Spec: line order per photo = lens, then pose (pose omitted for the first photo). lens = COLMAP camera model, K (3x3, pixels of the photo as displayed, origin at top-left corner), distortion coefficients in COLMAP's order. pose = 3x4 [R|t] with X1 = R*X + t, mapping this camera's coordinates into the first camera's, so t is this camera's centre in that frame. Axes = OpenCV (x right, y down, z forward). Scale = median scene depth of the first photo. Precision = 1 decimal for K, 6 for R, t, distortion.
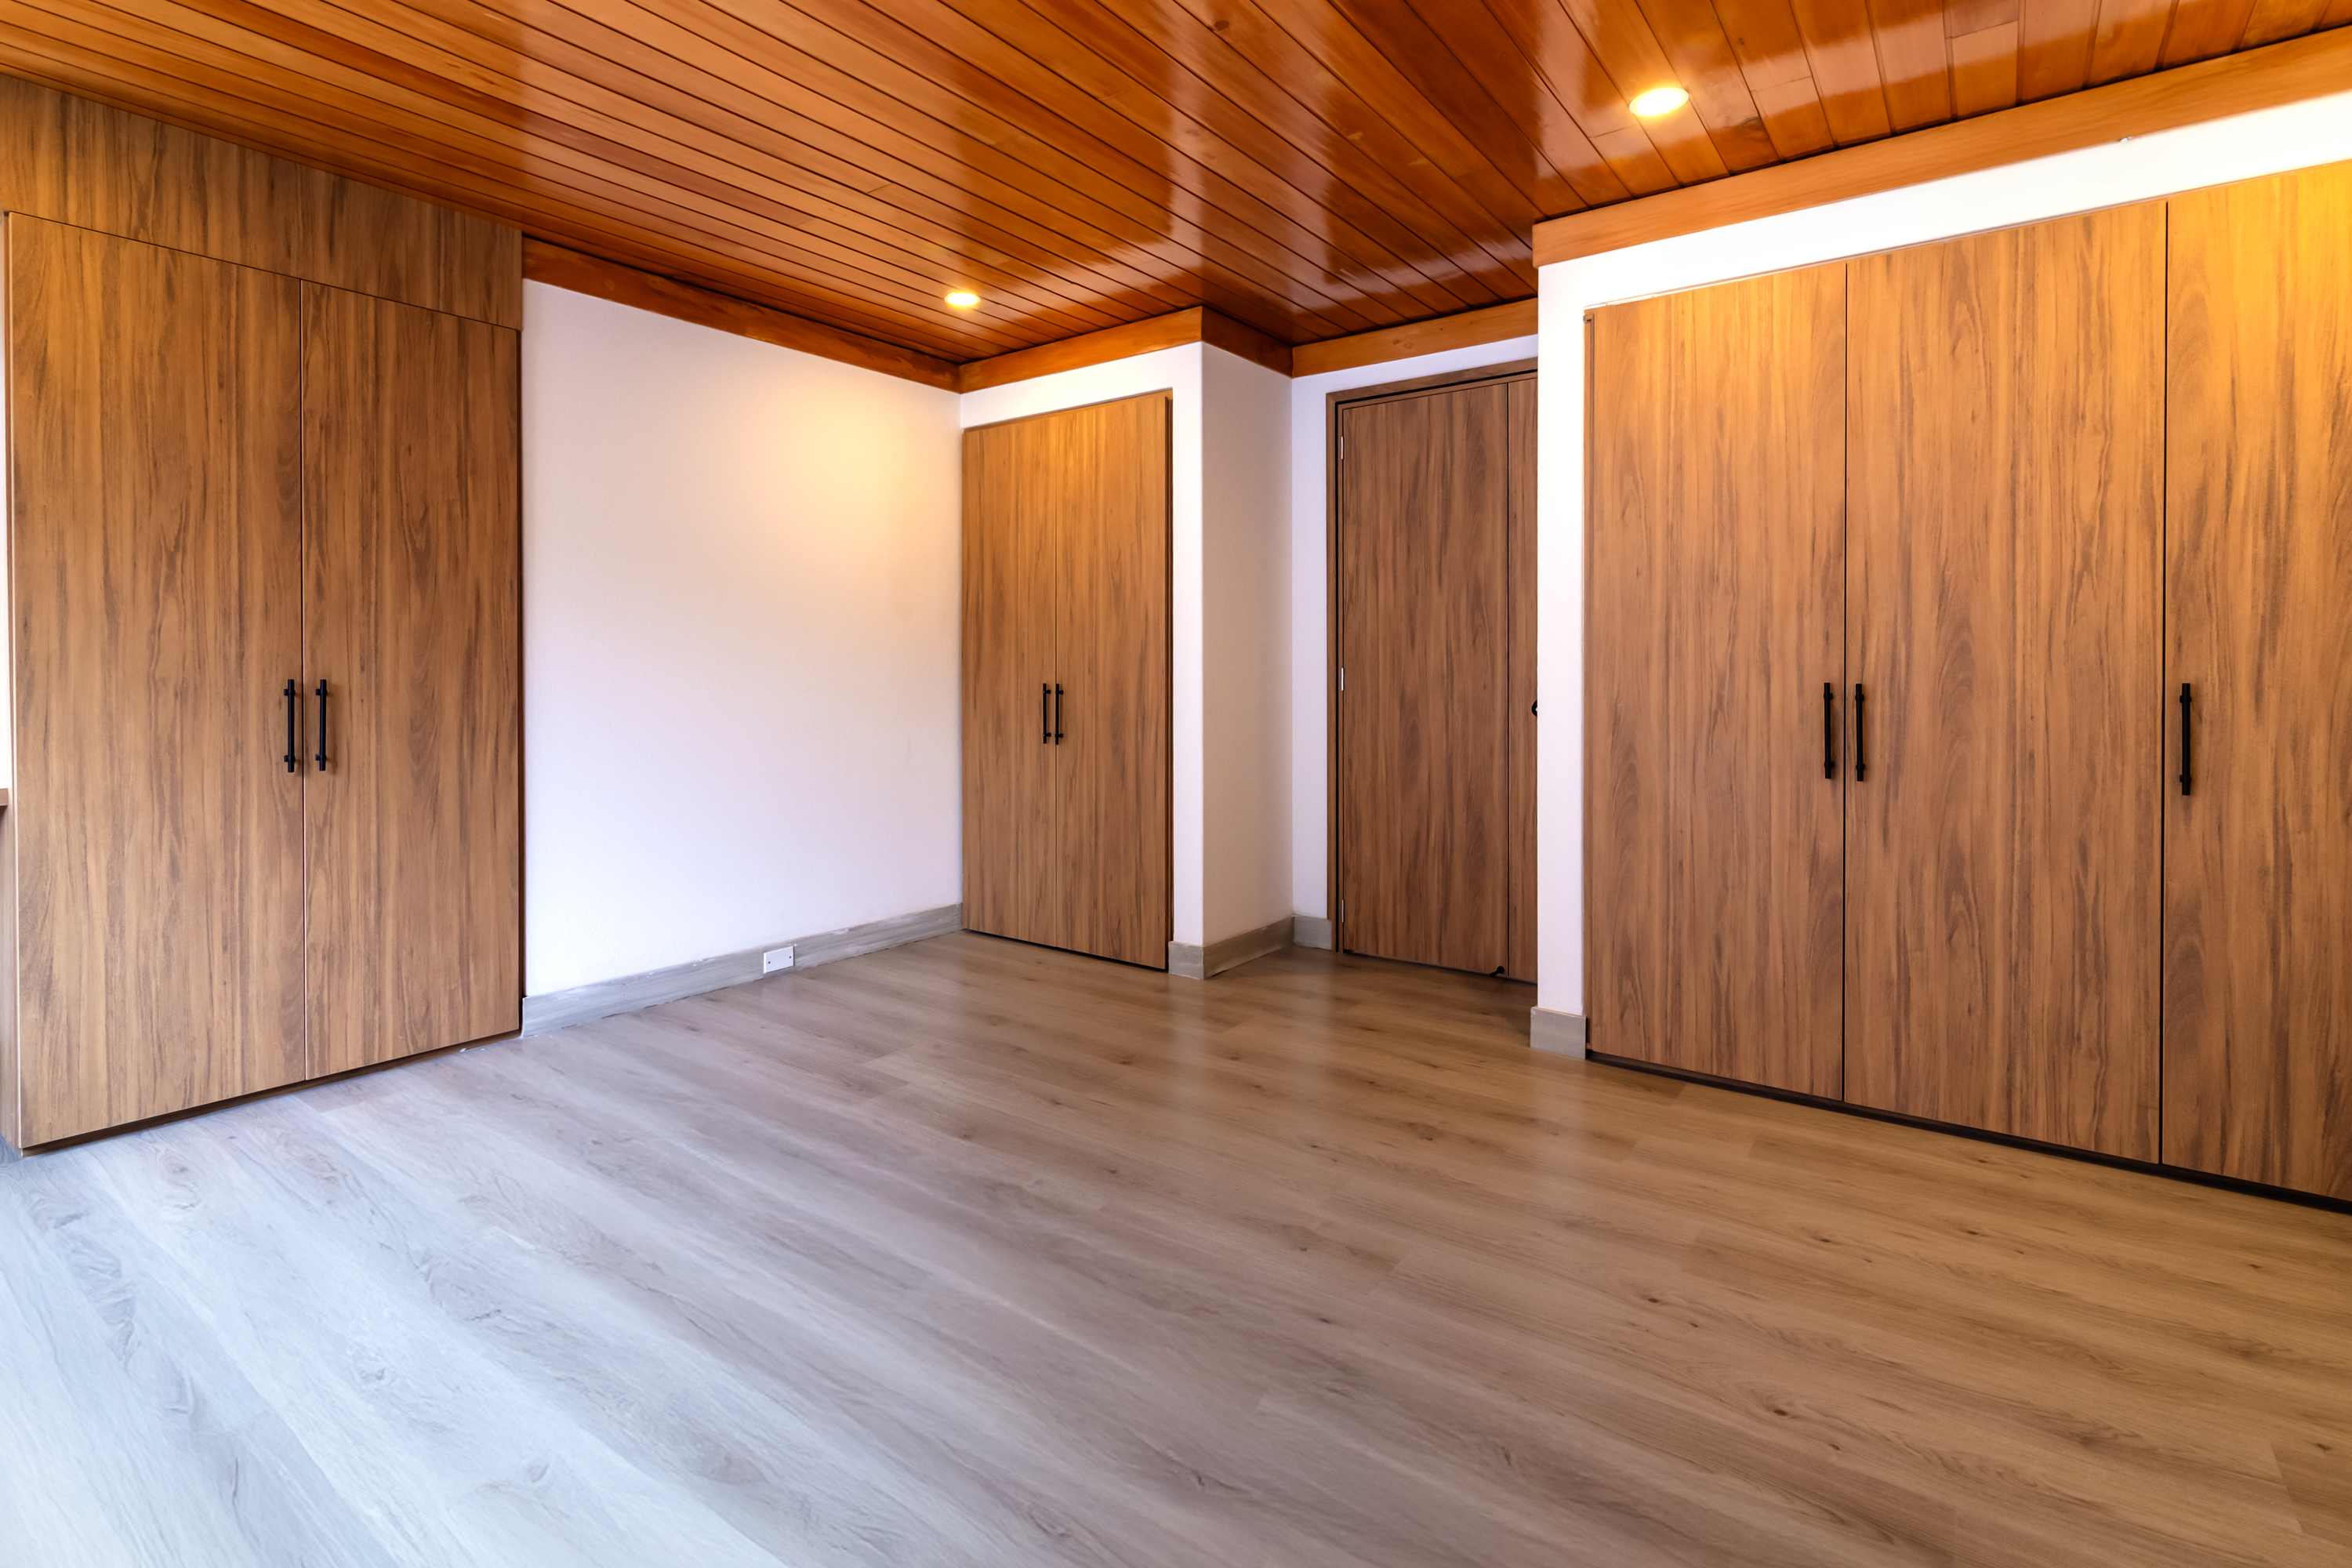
lens RADIAL K [[1116.9, 0, 1175.3], [0, 1116.9, 690.0], [0, 0, 1]] dist [0.001017, -0.000353]
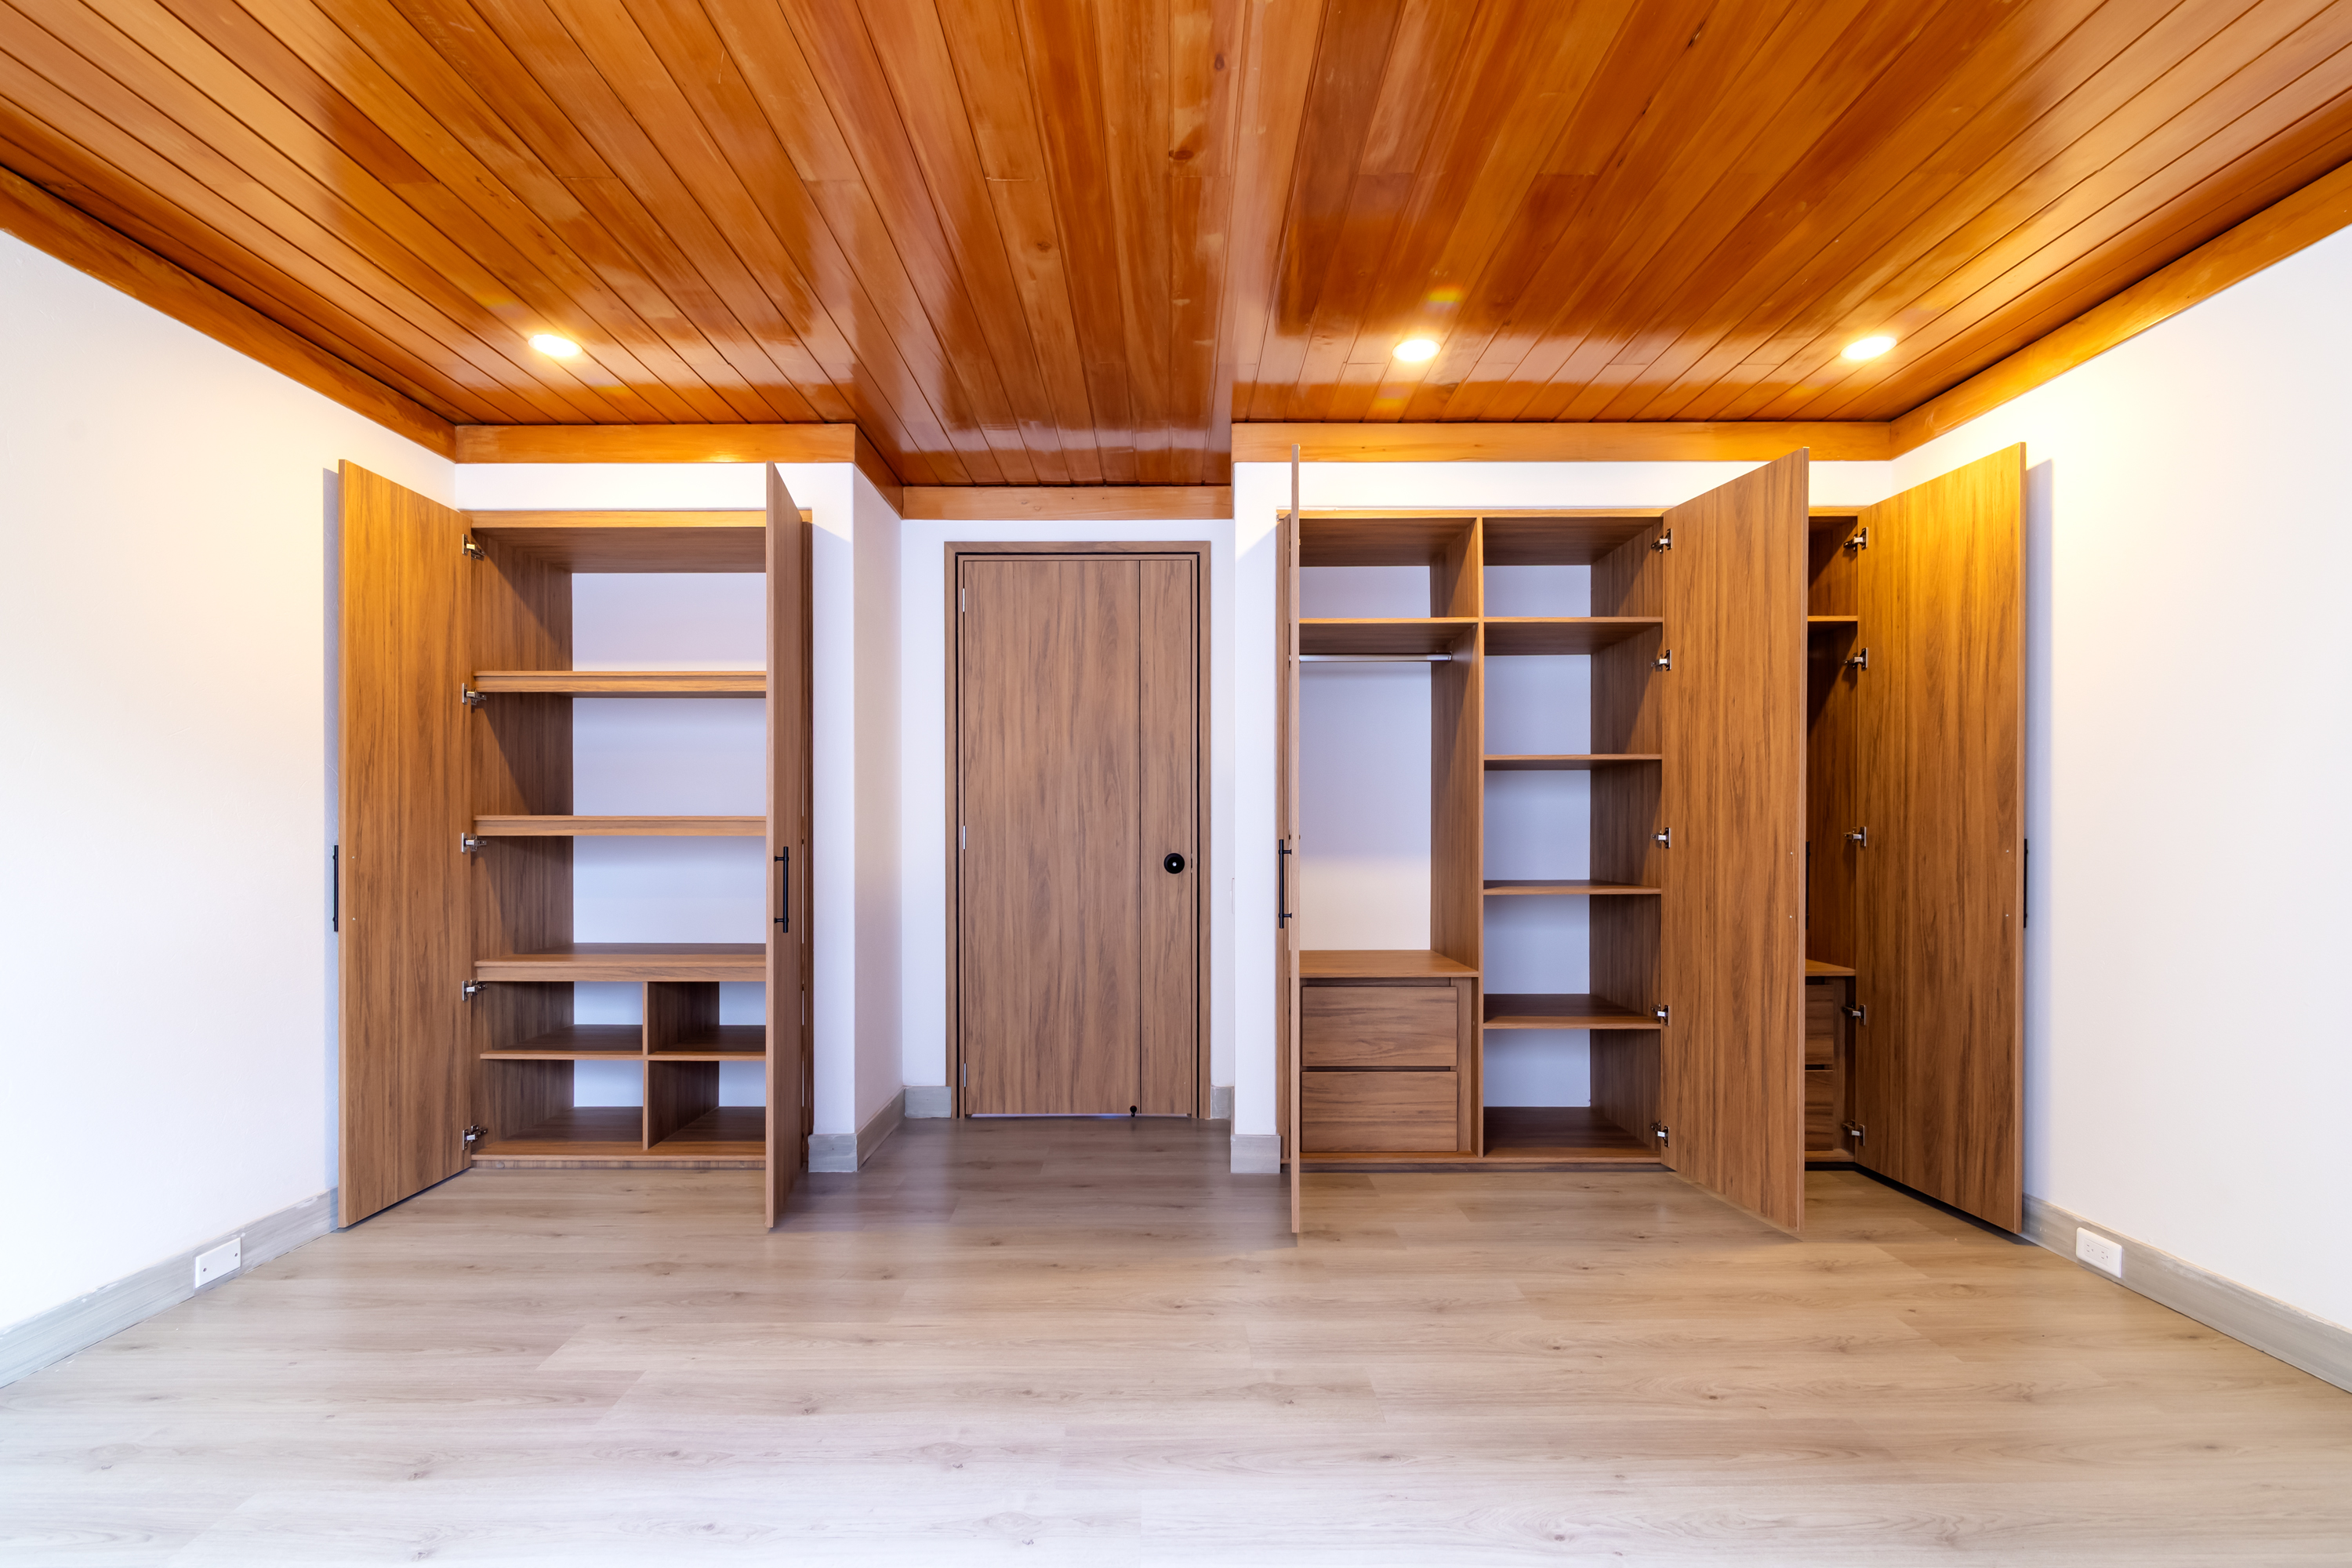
lens RADIAL K [[1081.2, 0, 1172.2], [0, 1081.2, 845.0], [0, 0, 1]] dist [0.000784, -0.000388]
pose [[0.802701, -0.008255, 0.596324, -0.317375], [0.010036, 0.999950, 0.000333, -0.001932], [-0.596297, 0.005718, 0.802744, 0.160695]]
